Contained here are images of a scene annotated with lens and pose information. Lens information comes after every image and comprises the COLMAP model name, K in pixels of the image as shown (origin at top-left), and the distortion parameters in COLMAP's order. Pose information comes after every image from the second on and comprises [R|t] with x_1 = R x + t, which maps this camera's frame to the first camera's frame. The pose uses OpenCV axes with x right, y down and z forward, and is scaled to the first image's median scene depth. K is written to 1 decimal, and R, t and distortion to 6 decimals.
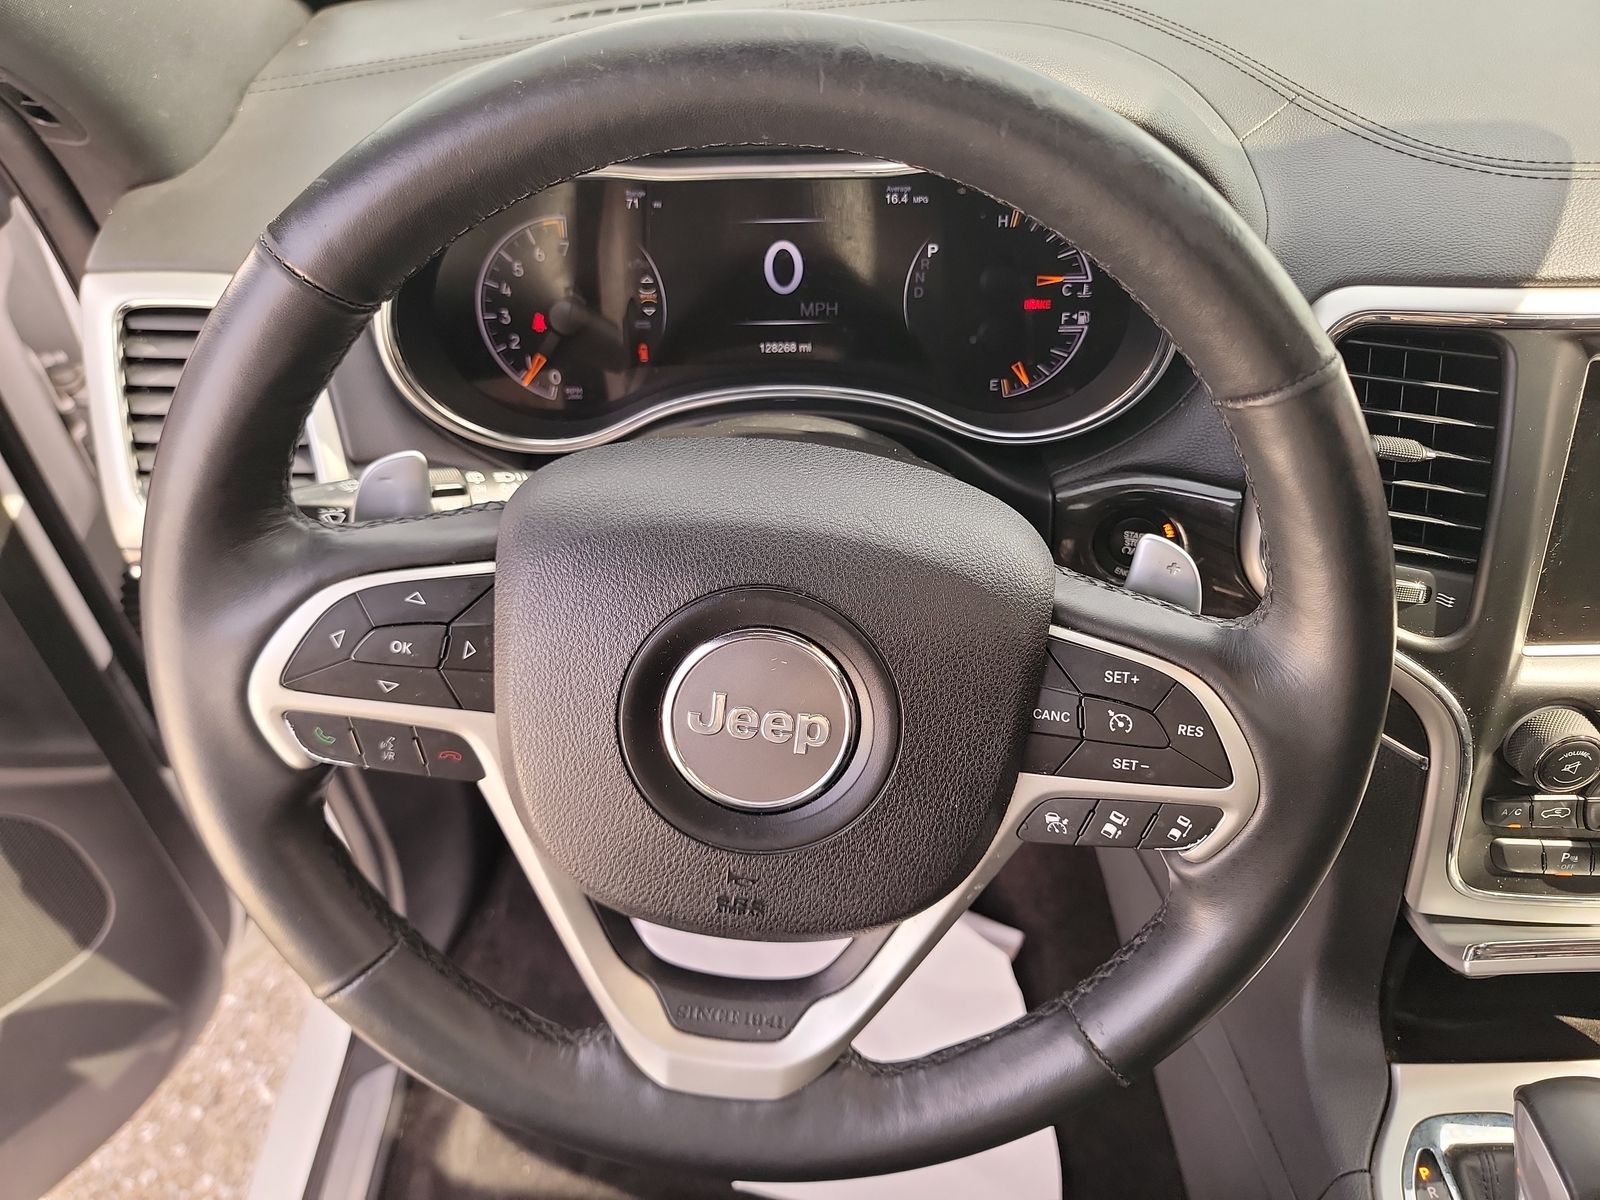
lens RADIAL K [[1131.0, 0, 782.2], [0, 1131.0, 571.2], [0, 0, 1]] dist [0.054880, -0.057071]
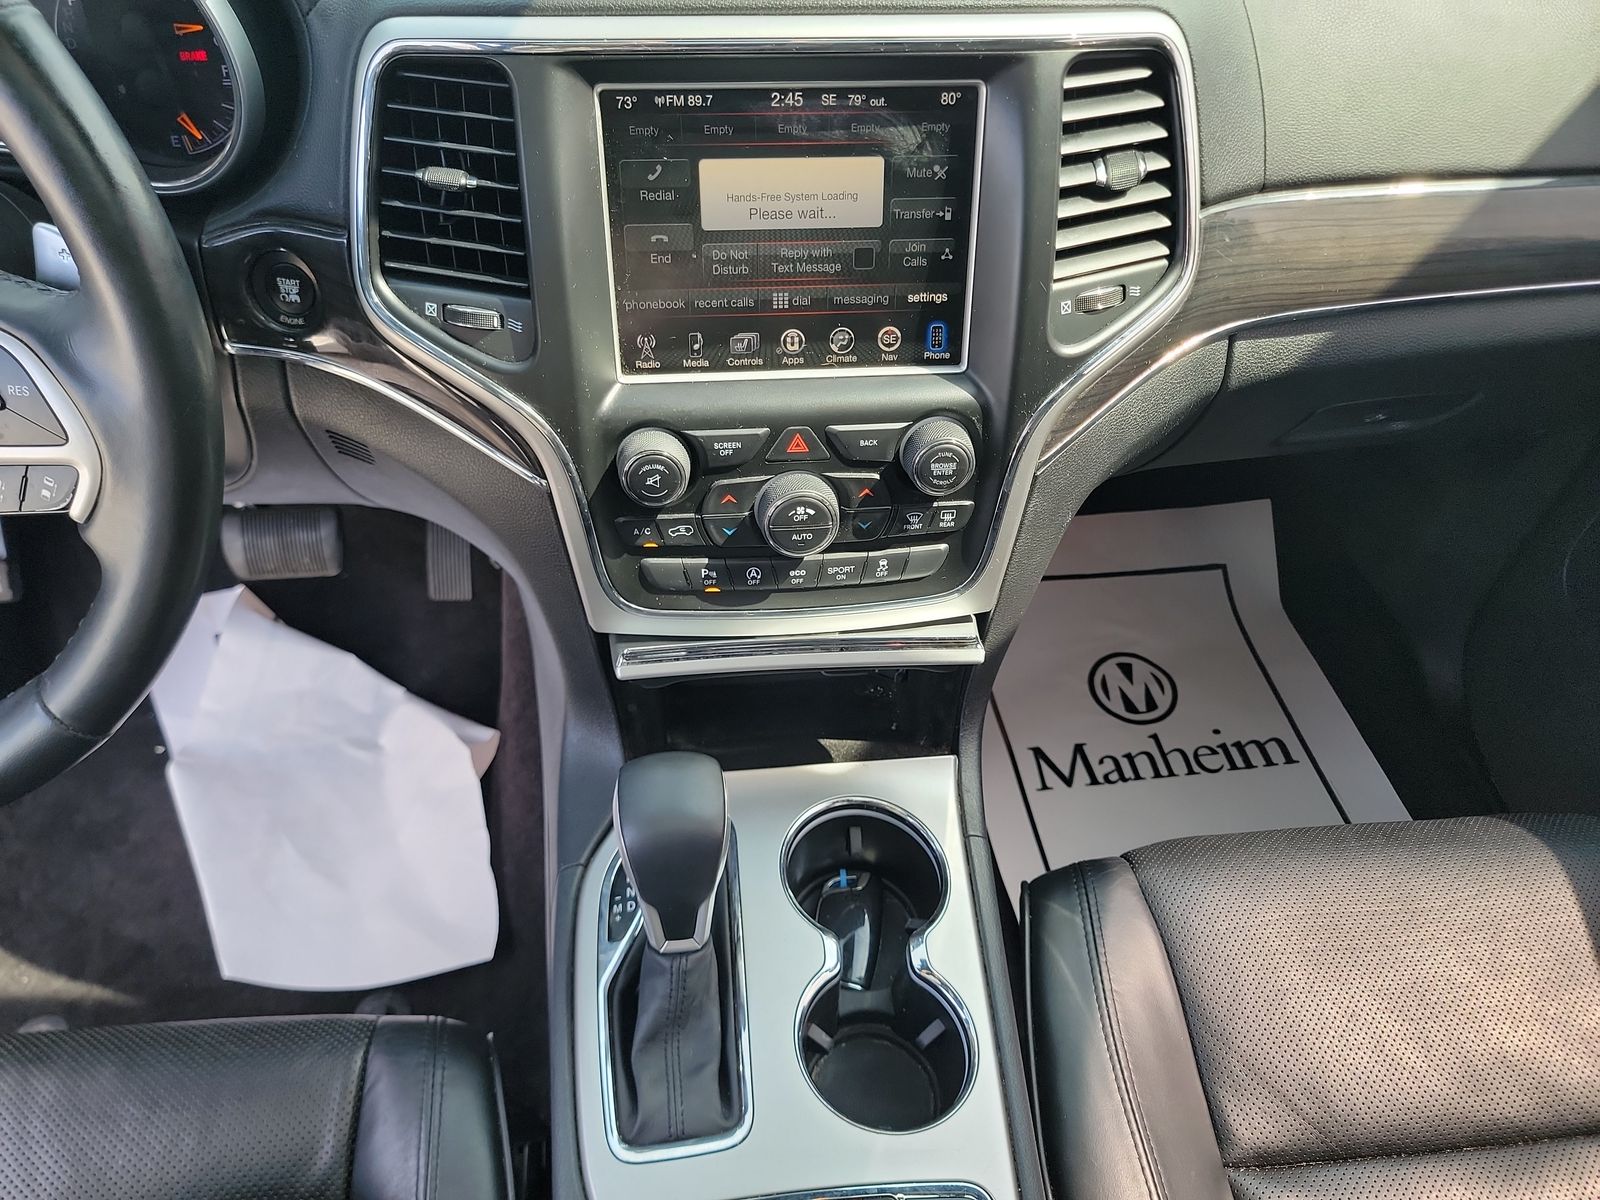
lens RADIAL K [[1131.0, 0, 782.2], [0, 1131.0, 571.2], [0, 0, 1]] dist [0.054880, -0.057071]
pose [[0.995917, -0.032117, 0.084363, 0.734336], [0.025795, 0.996851, 0.074983, 0.183905], [-0.086506, -0.072501, 0.993610, -0.113651]]
